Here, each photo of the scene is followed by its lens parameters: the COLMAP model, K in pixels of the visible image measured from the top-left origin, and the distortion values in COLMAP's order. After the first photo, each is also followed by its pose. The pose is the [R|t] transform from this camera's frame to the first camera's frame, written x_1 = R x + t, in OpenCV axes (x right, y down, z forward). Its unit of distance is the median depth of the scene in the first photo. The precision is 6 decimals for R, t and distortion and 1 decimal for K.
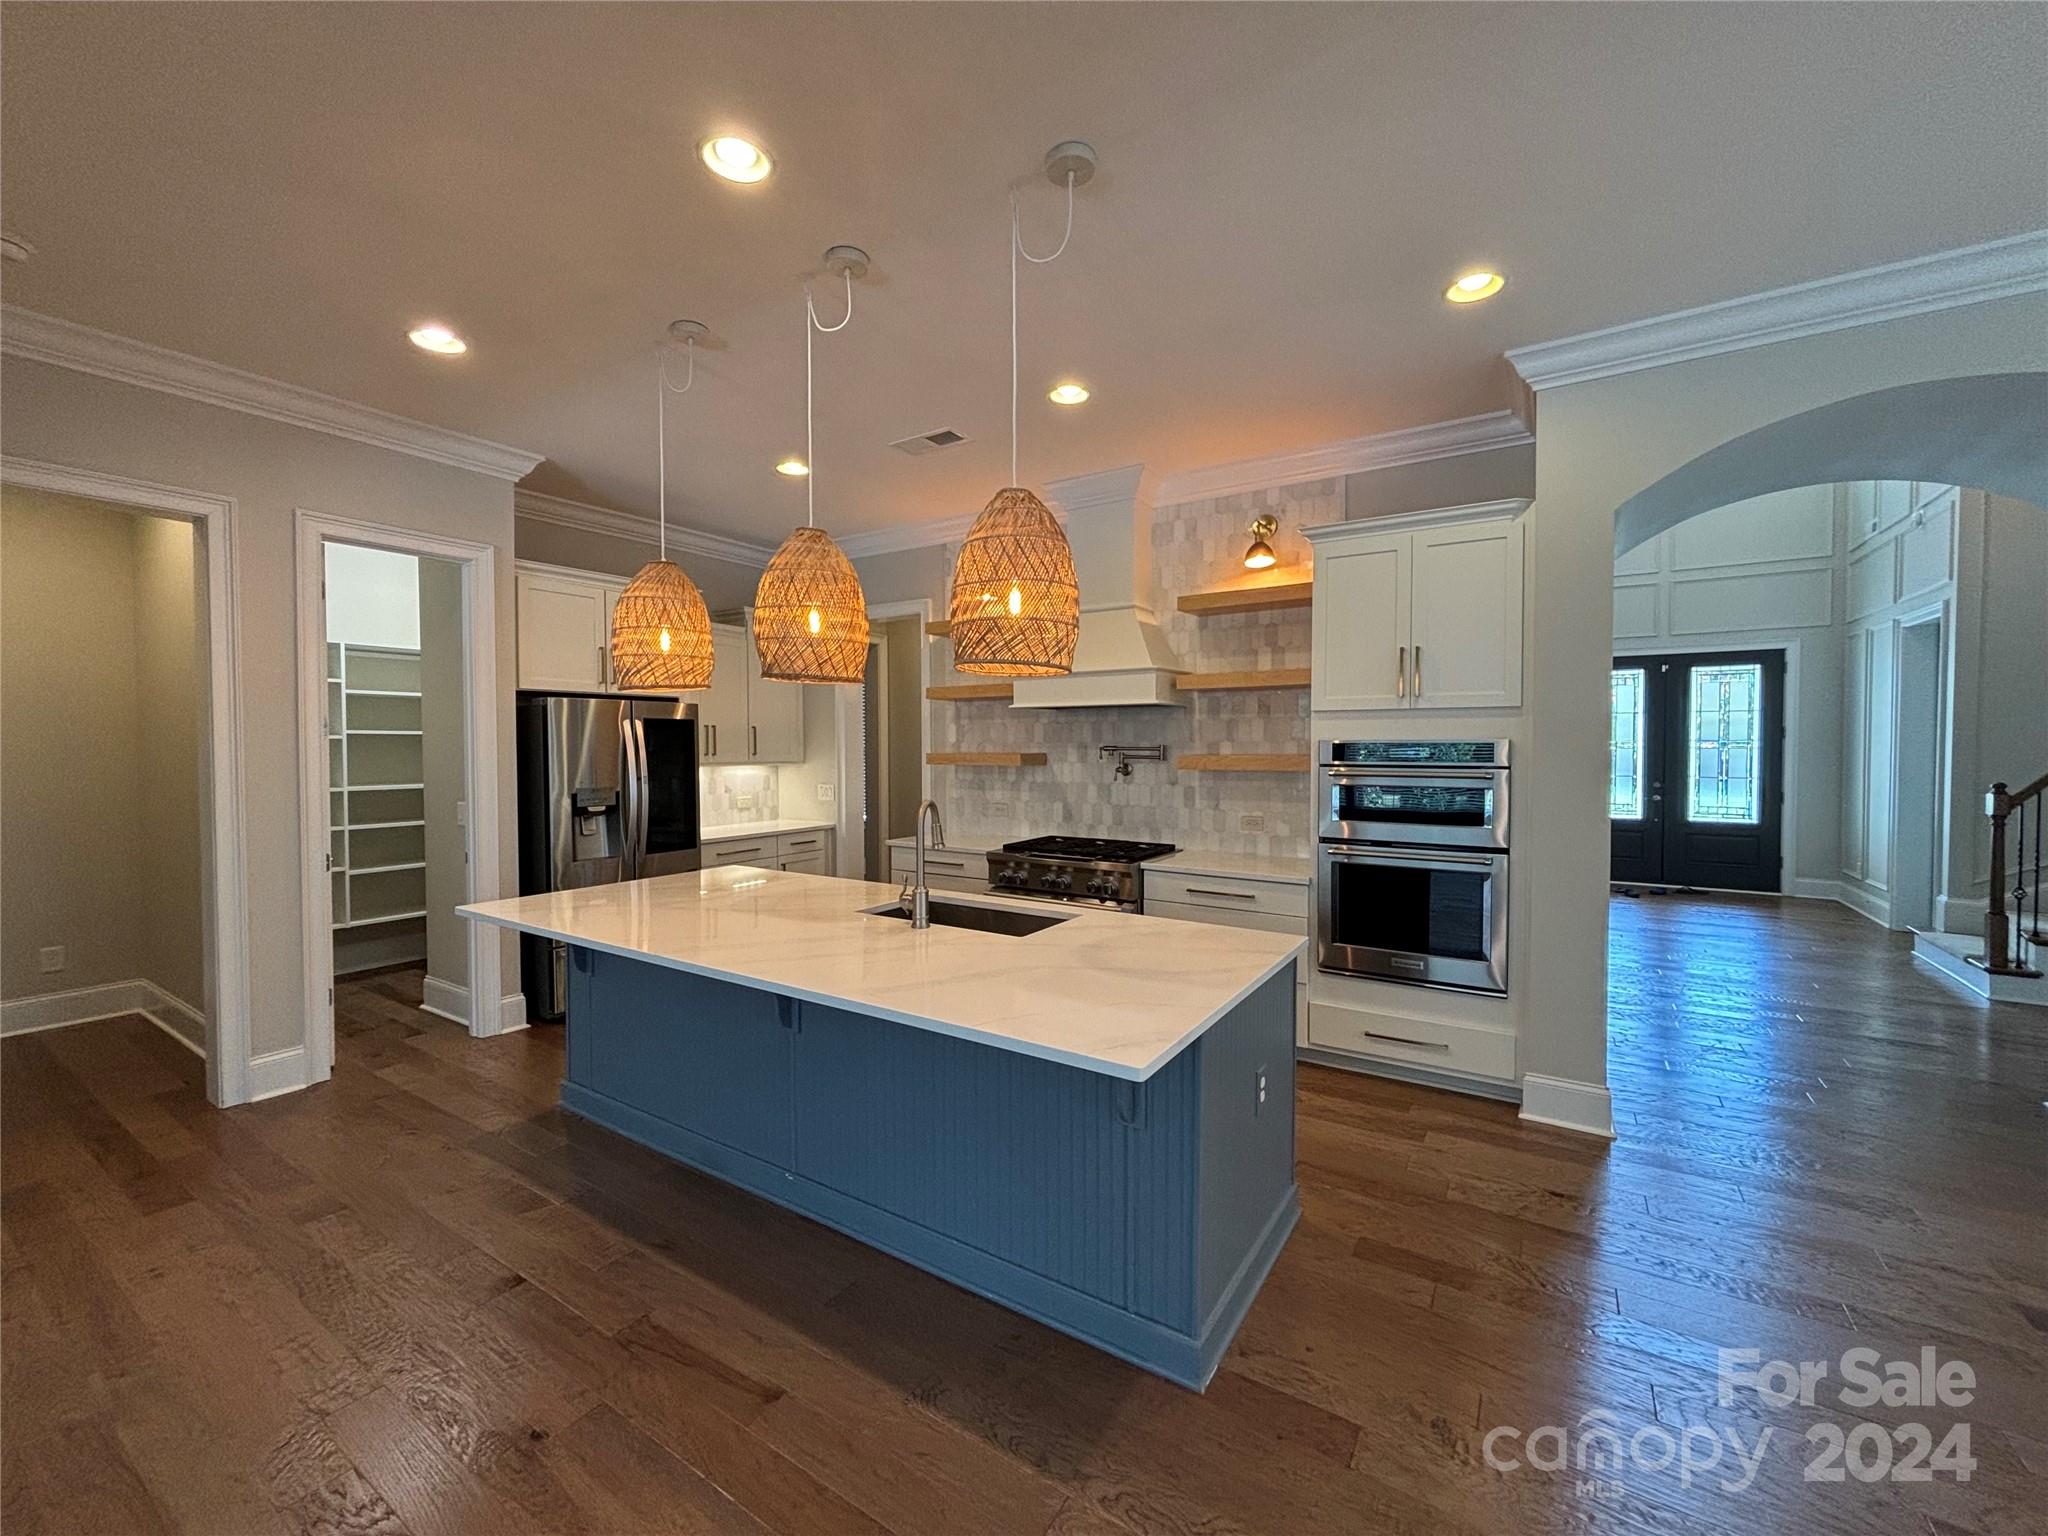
lens RADIAL K [[826.4, 0, 1020.4], [0, 826.4, 760.8], [0, 0, 1]] dist [0.005226, -0.001551]
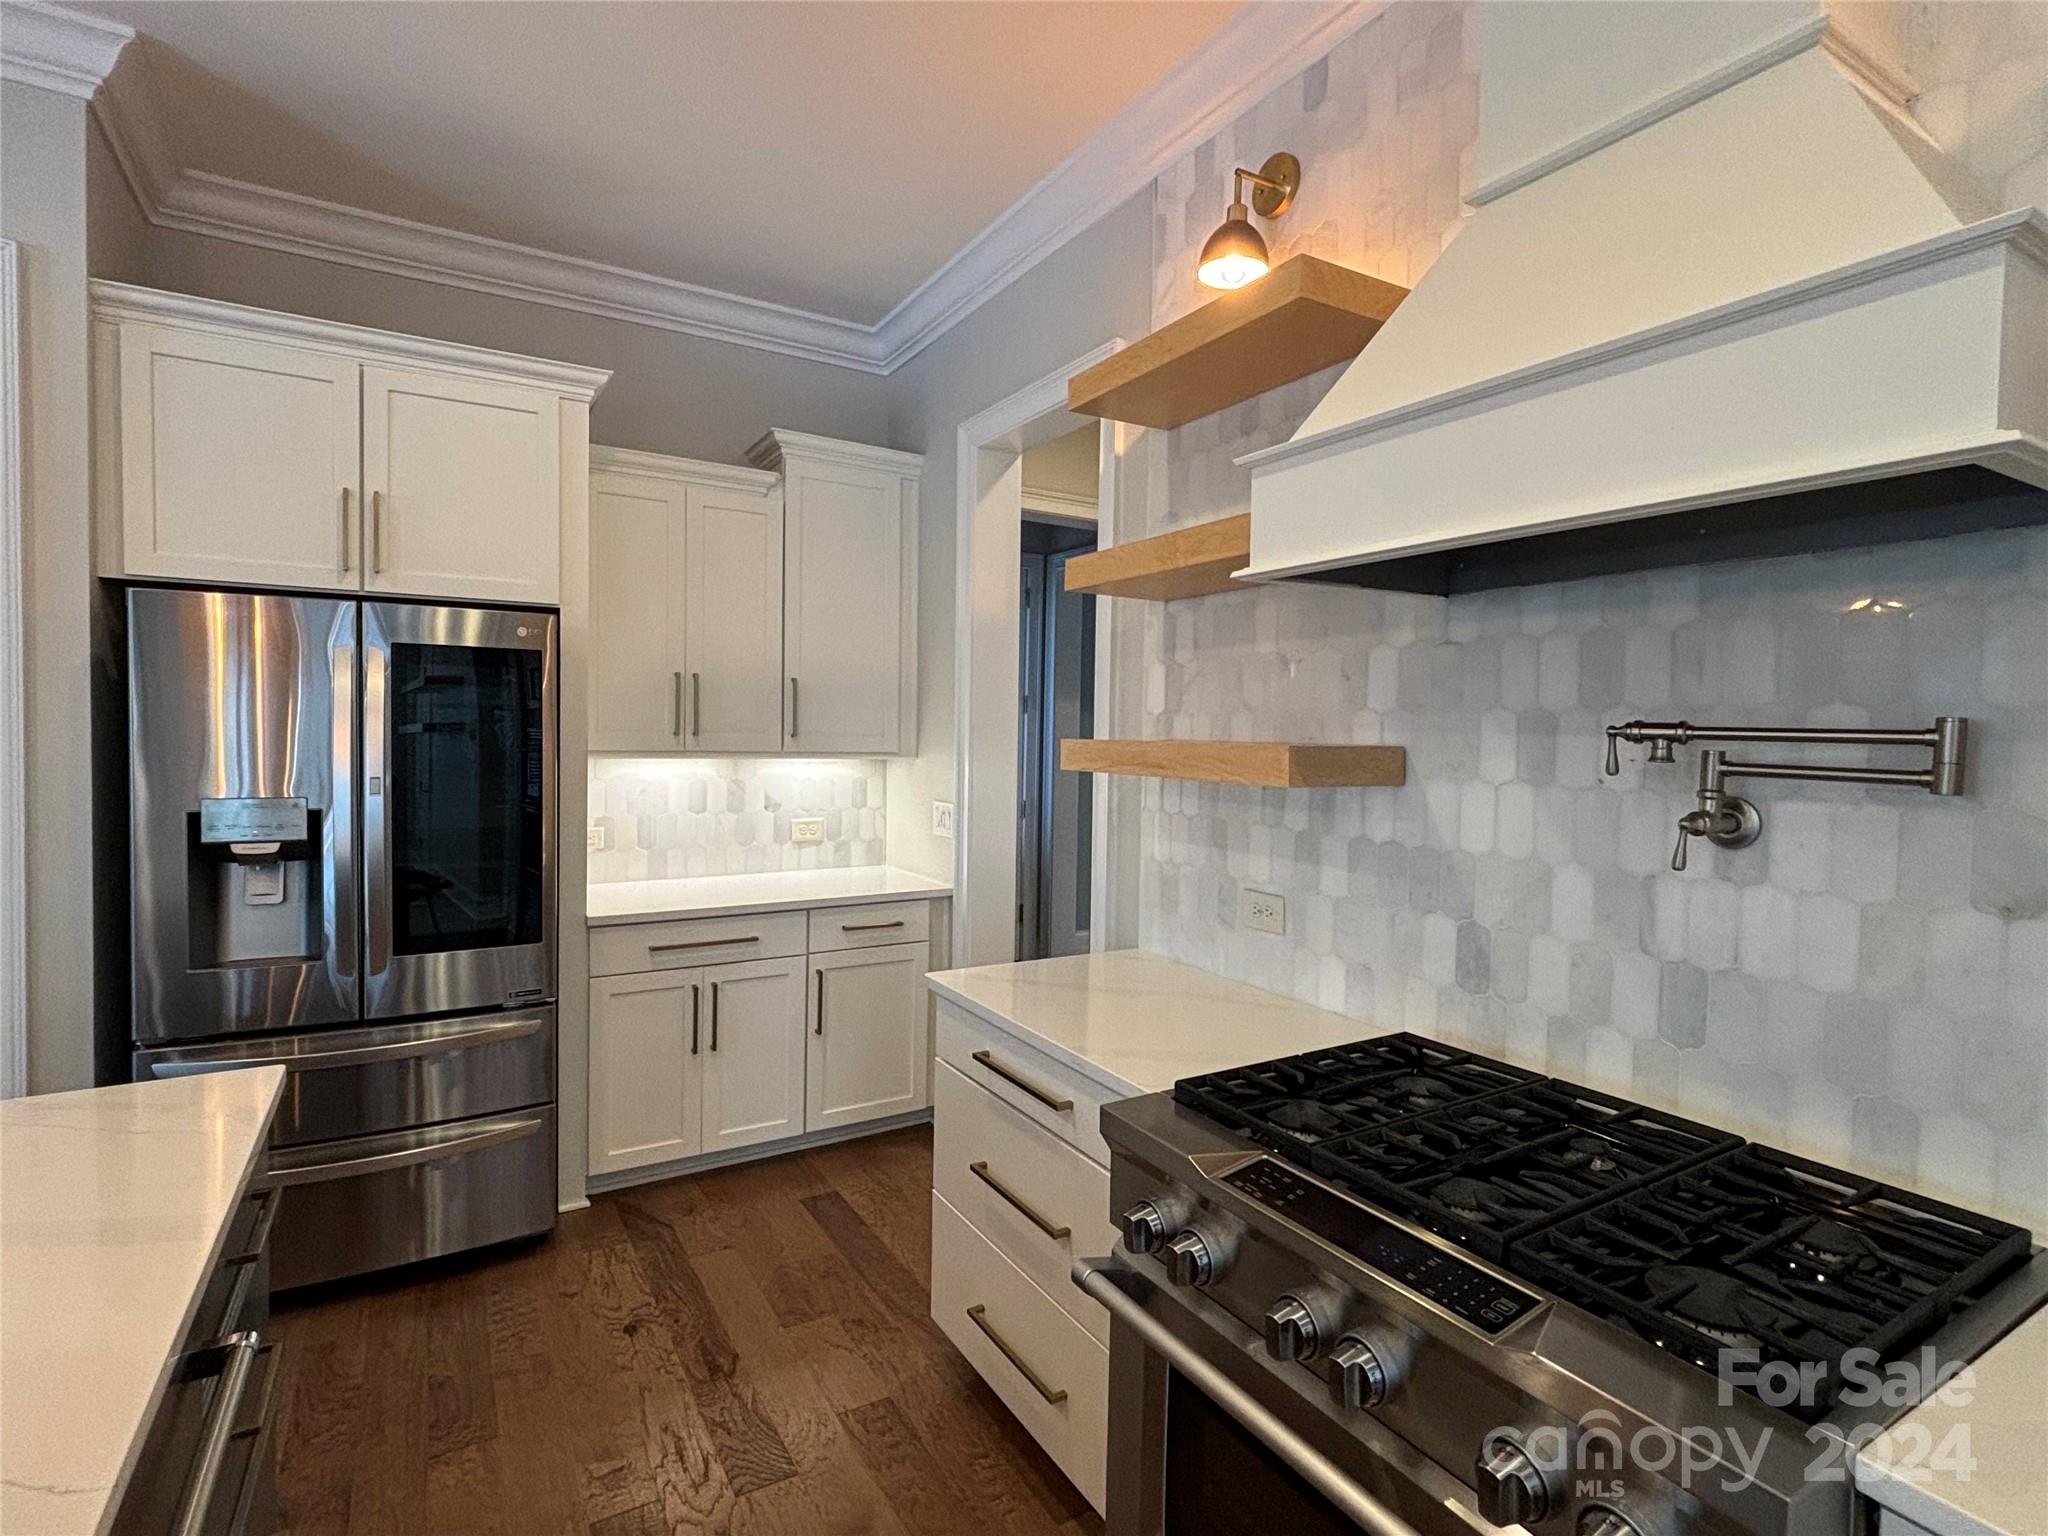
lens RADIAL K [[1007.0, 0, 1020.3], [0, 1007.0, 756.2], [0, 0, 1]] dist [0.009087, -0.006659]
pose [[0.897516, 0.028885, -0.440036, 0.070888], [-0.027404, 0.999577, 0.009720, -0.005903], [0.440130, 0.003335, 0.897928, 0.645344]]
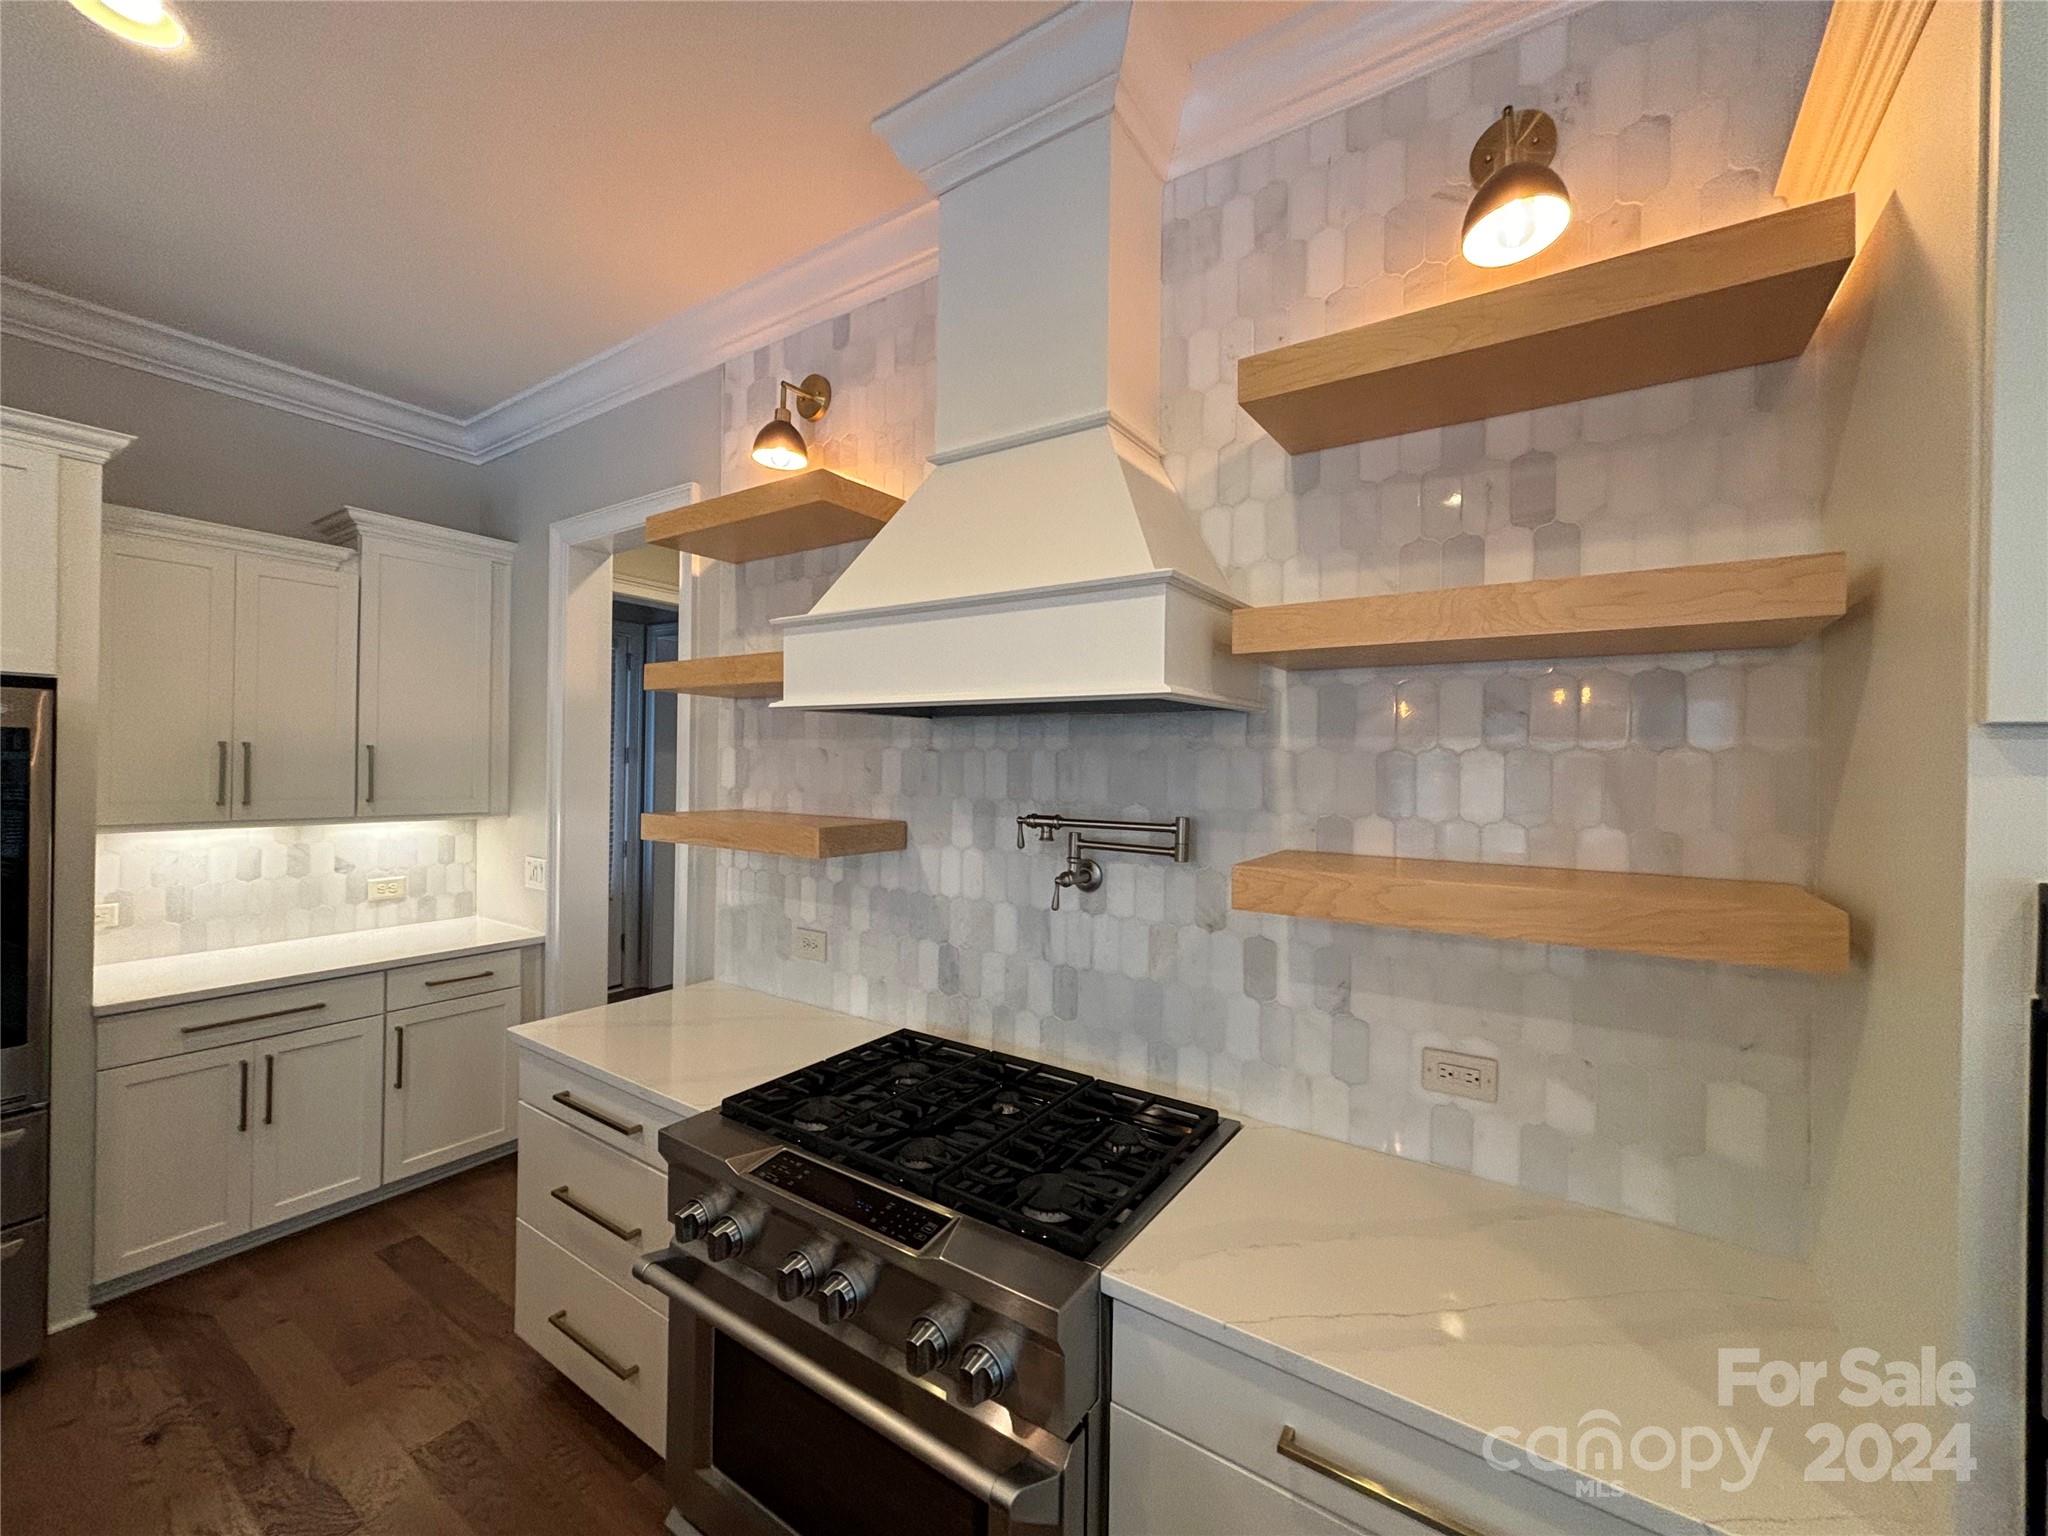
lens RADIAL K [[826.4, 0, 1020.0], [0, 826.4, 759.8], [0, 0, 1]] dist [0.005226, -0.001551]
pose [[0.999648, 0.015742, -0.021335, 0.103715], [-0.016241, 0.999593, -0.023442, -0.033628], [0.020957, 0.023781, 0.999498, 0.614923]]
